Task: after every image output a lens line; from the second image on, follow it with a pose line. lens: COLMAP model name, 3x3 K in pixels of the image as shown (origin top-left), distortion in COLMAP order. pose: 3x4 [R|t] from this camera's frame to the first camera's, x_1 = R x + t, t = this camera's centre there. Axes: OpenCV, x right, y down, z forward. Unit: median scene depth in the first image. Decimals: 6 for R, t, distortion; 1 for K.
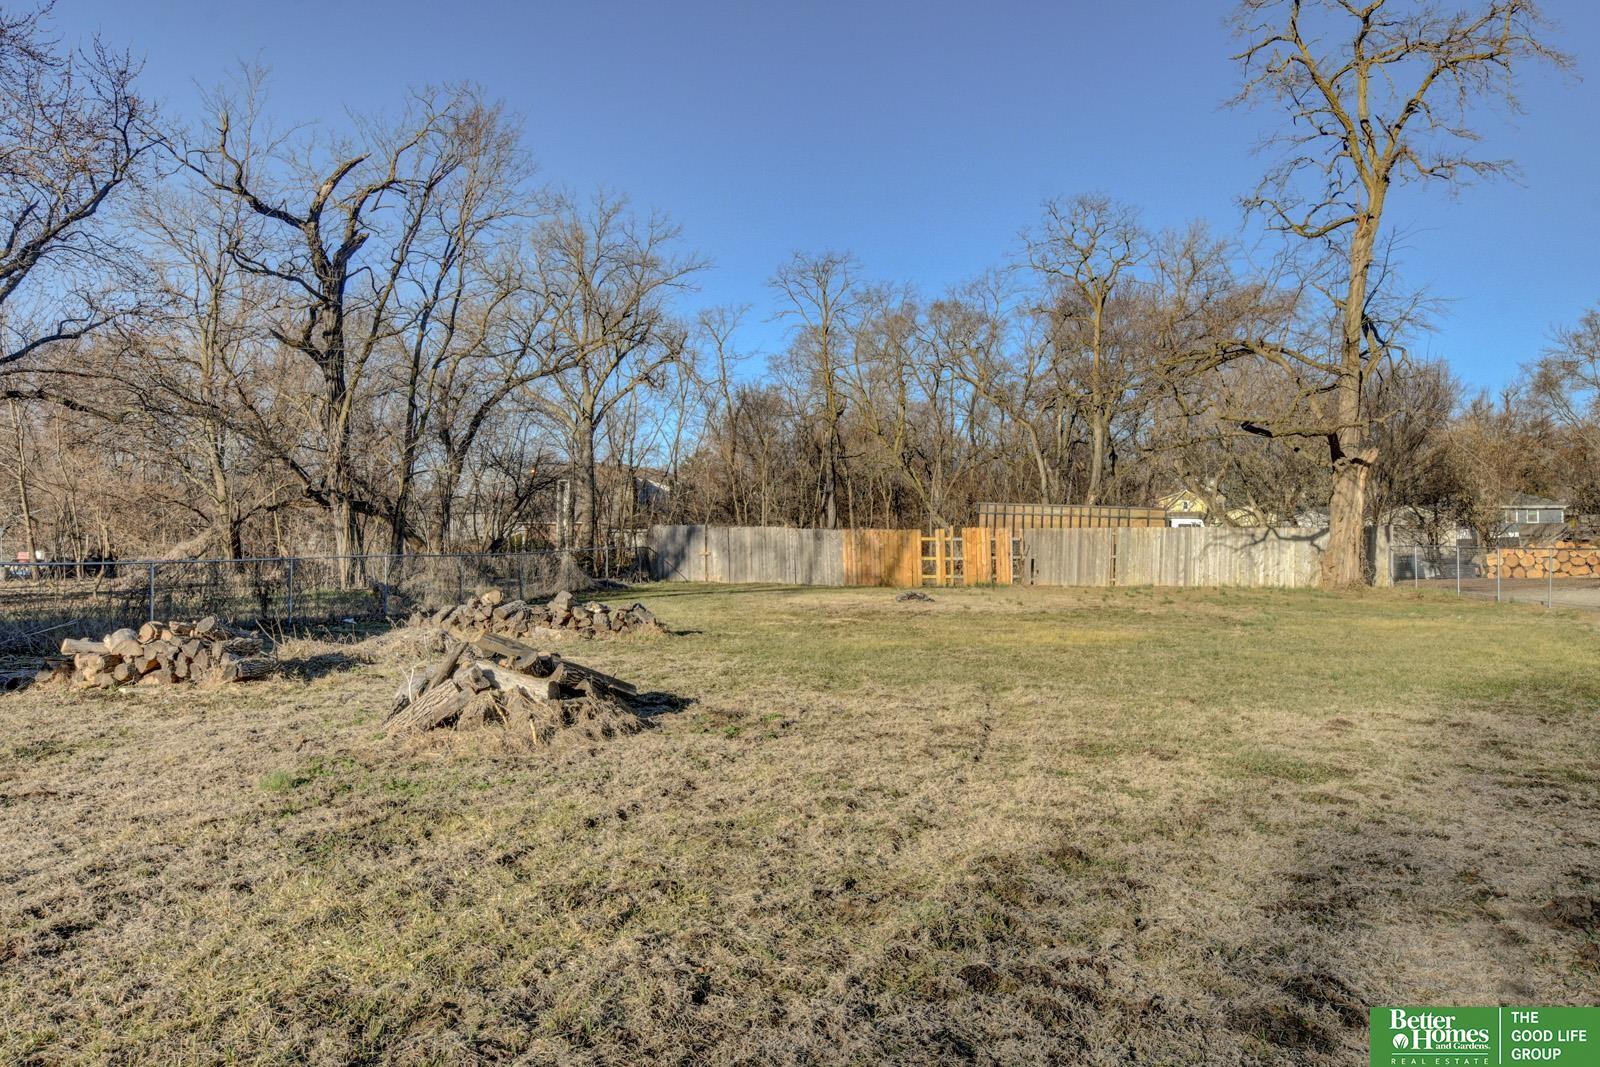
lens RADIAL K [[1202.4, 0, 805.7], [0, 1202.4, 504.7], [0, 0, 1]] dist [0.000078, 0.001182]
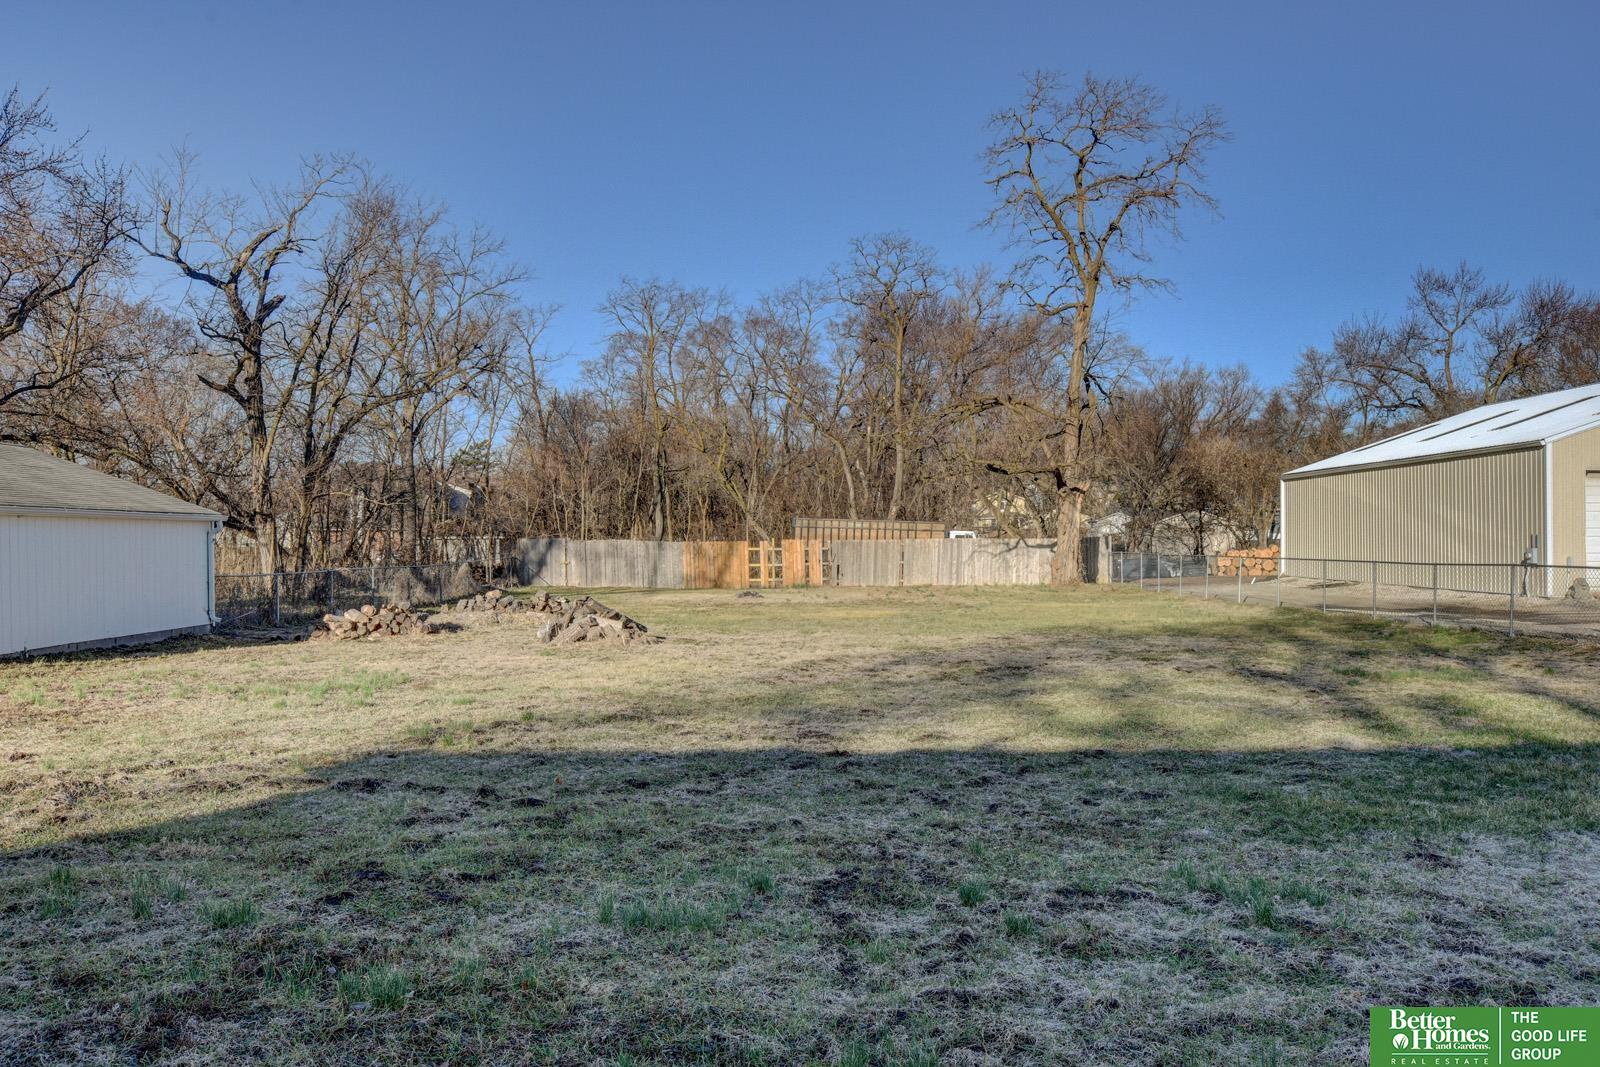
lens RADIAL K [[1373.6, 0, 800.0], [0, 1373.6, 533.5], [0, 0, 1]] dist [0.001489, 0.002266]
pose [[0.988780, -0.006080, 0.149252, -0.061077], [0.002581, 0.999718, 0.023625, -0.020423], [-0.149354, -0.022974, 0.988517, -0.391000]]
